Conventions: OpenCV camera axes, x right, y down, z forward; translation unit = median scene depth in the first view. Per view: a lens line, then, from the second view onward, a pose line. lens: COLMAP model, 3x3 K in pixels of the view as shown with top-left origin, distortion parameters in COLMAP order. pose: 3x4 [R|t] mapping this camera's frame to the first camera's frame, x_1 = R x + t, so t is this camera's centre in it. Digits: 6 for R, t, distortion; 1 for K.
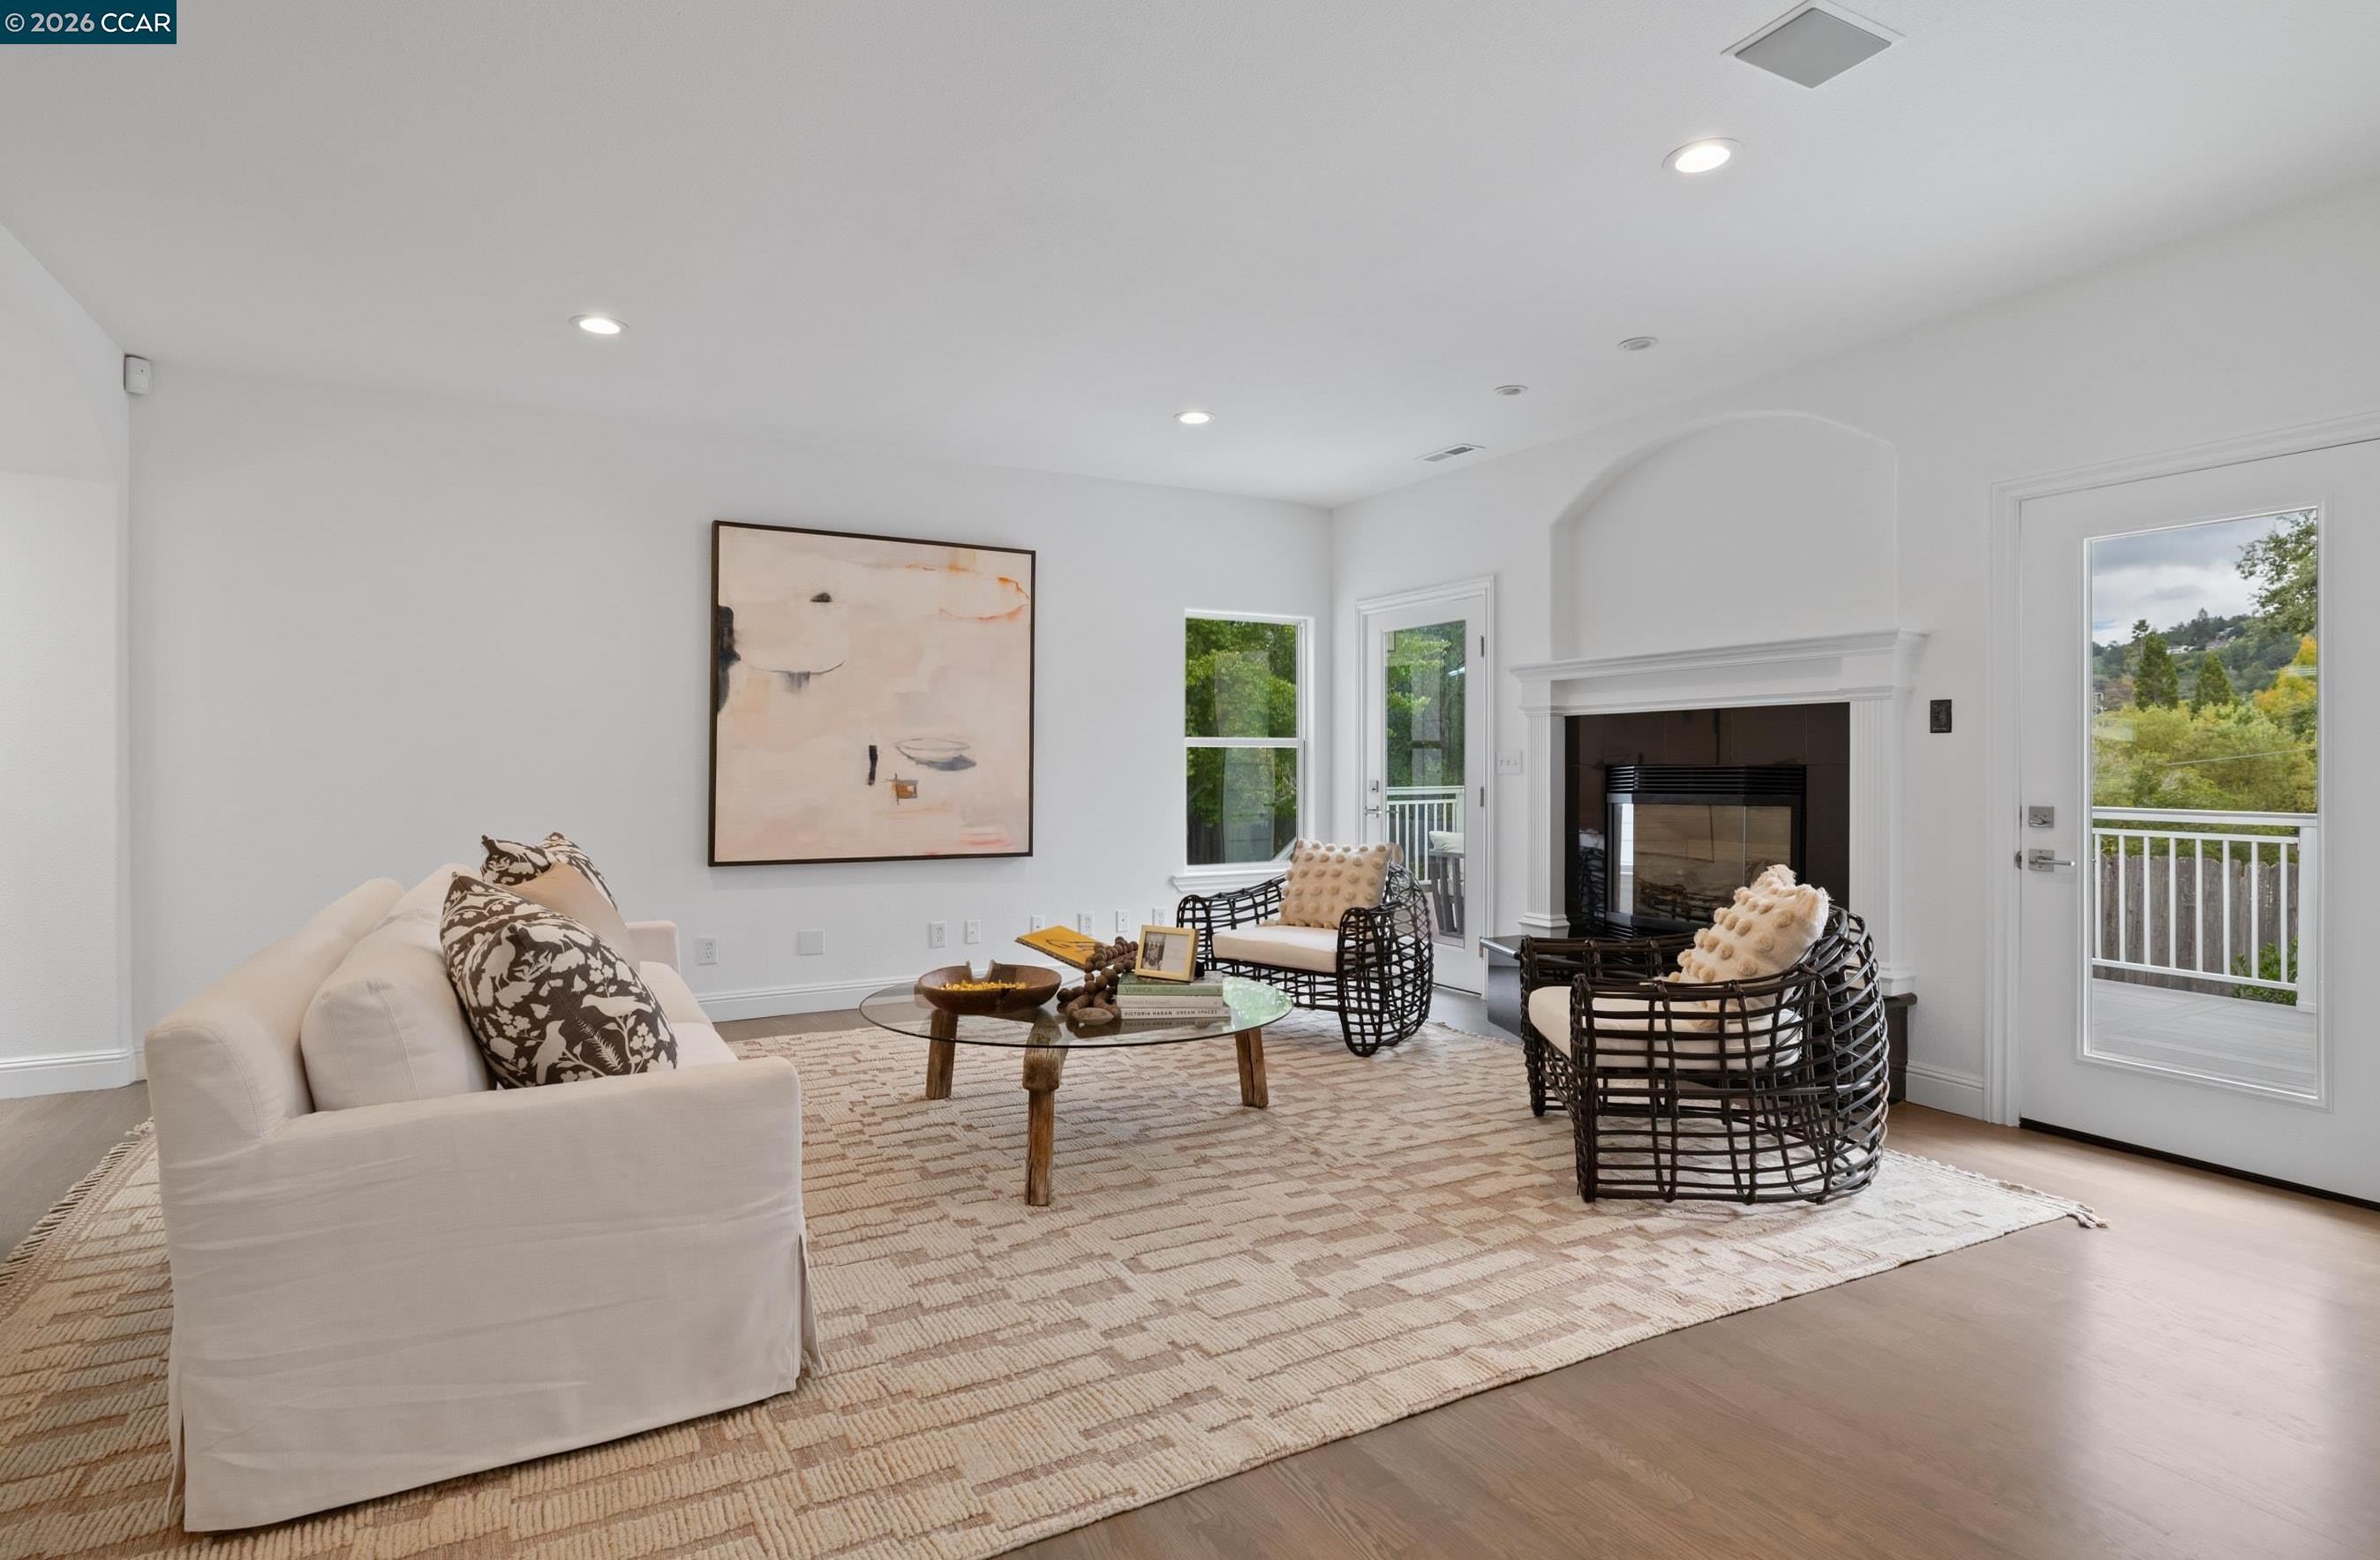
lens RADIAL K [[1198.0, 0, 1147.9], [0, 1198.0, 756.9], [0, 0, 1]] dist [-0.019326, 0.000320]
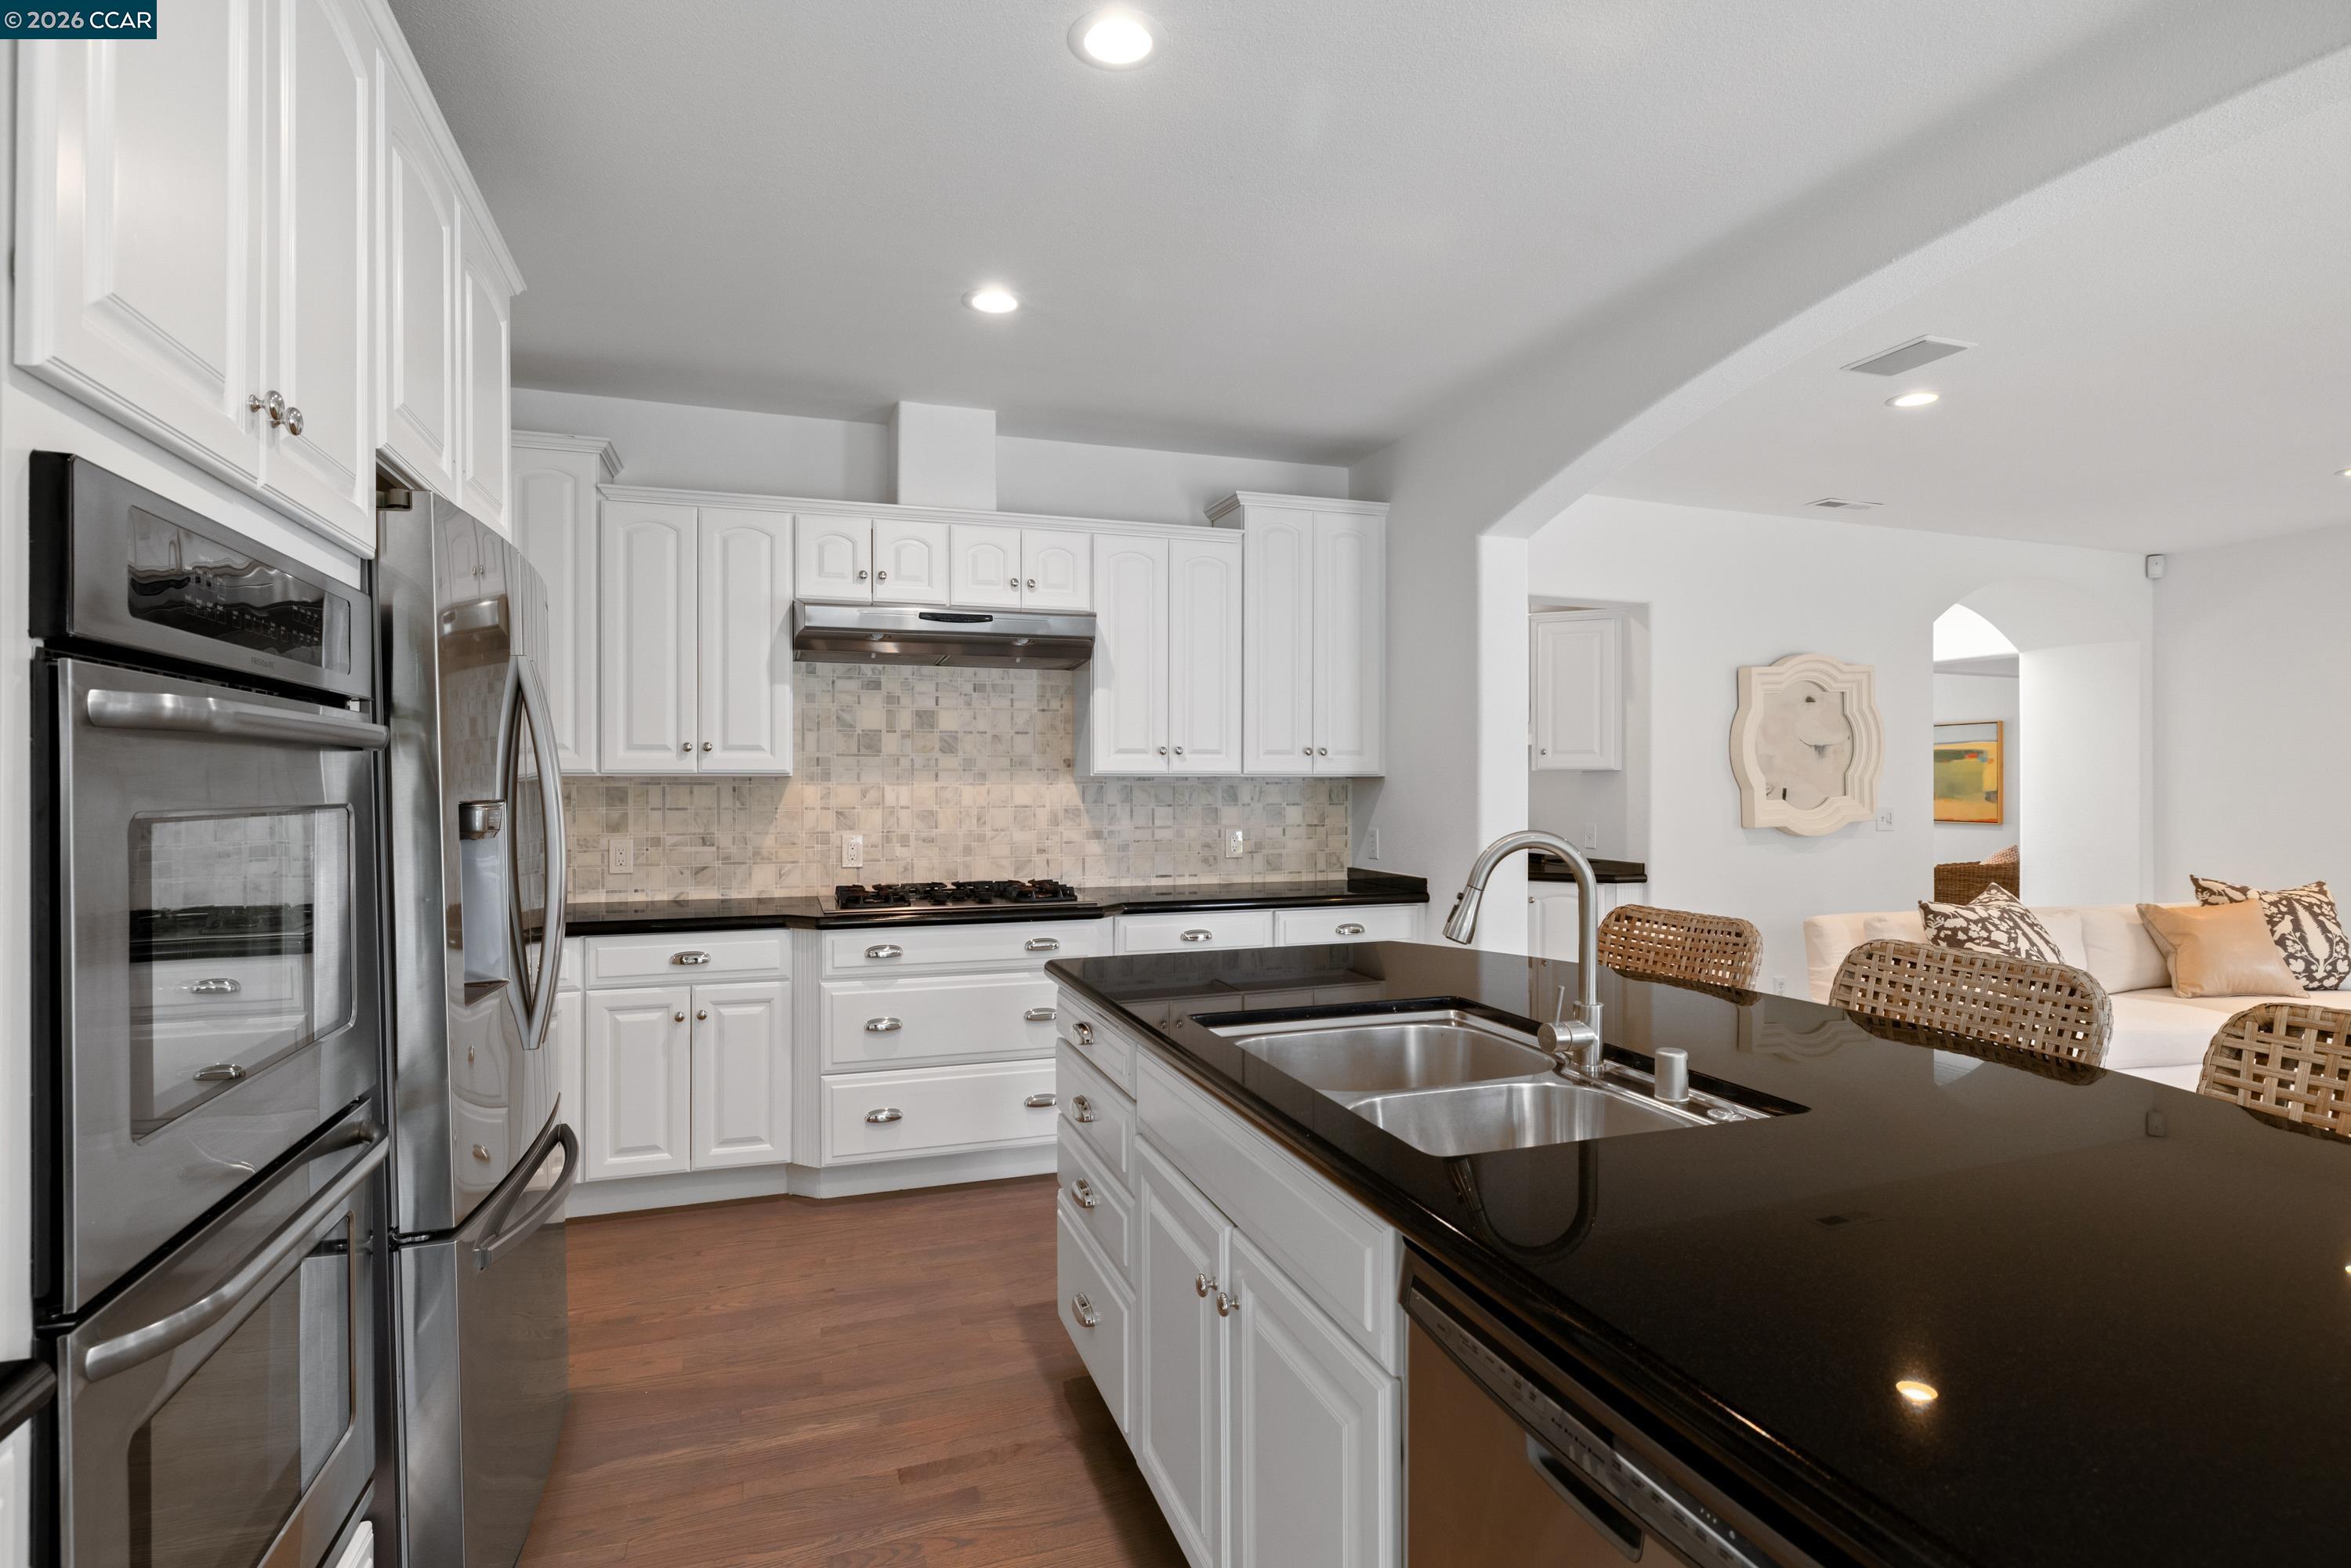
lens RADIAL K [[1204.5, 0, 1168.0], [0, 1204.5, 778.3], [0, 0, 1]] dist [0.005730, 0.000412]
pose [[-0.174030, -0.007432, -0.984712, 1.042207], [-0.001702, 0.999972, -0.007247, -0.037504], [0.984739, 0.000415, -0.174038, 0.002240]]
